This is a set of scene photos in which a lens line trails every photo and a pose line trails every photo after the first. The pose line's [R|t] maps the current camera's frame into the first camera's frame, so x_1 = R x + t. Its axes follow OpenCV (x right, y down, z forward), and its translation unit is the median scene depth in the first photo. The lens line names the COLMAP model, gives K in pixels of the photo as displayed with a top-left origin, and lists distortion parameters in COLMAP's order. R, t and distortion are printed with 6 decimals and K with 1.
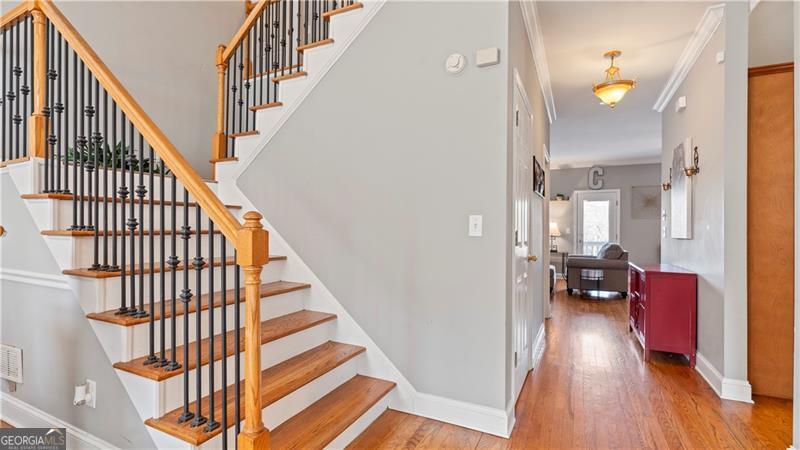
lens RADIAL K [[363.8, 0, 399.3], [0, 363.8, 228.4], [0, 0, 1]] dist [-0.005760, -0.000952]
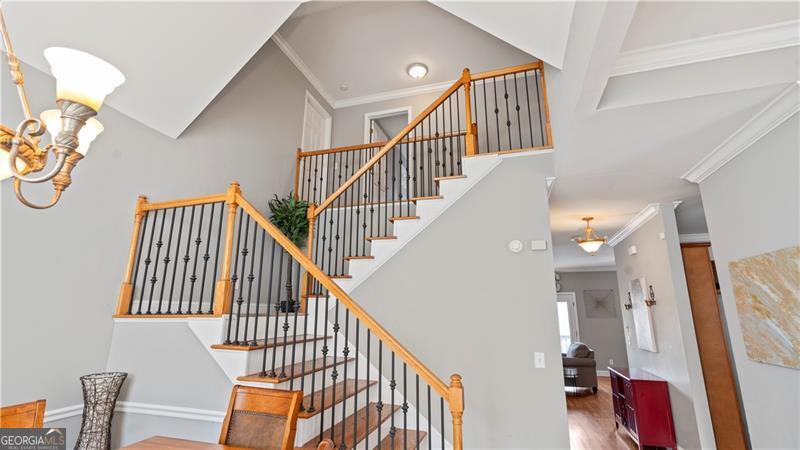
lens RADIAL K [[363.8, 0, 399.8], [0, 363.8, 224.3], [0, 0, 1]] dist [-0.005760, -0.000952]
pose [[0.988016, 0.031580, 0.151089, -0.374454], [0.004478, 0.972570, -0.232569, -0.130224], [-0.154289, 0.230458, 0.960773, -0.270640]]
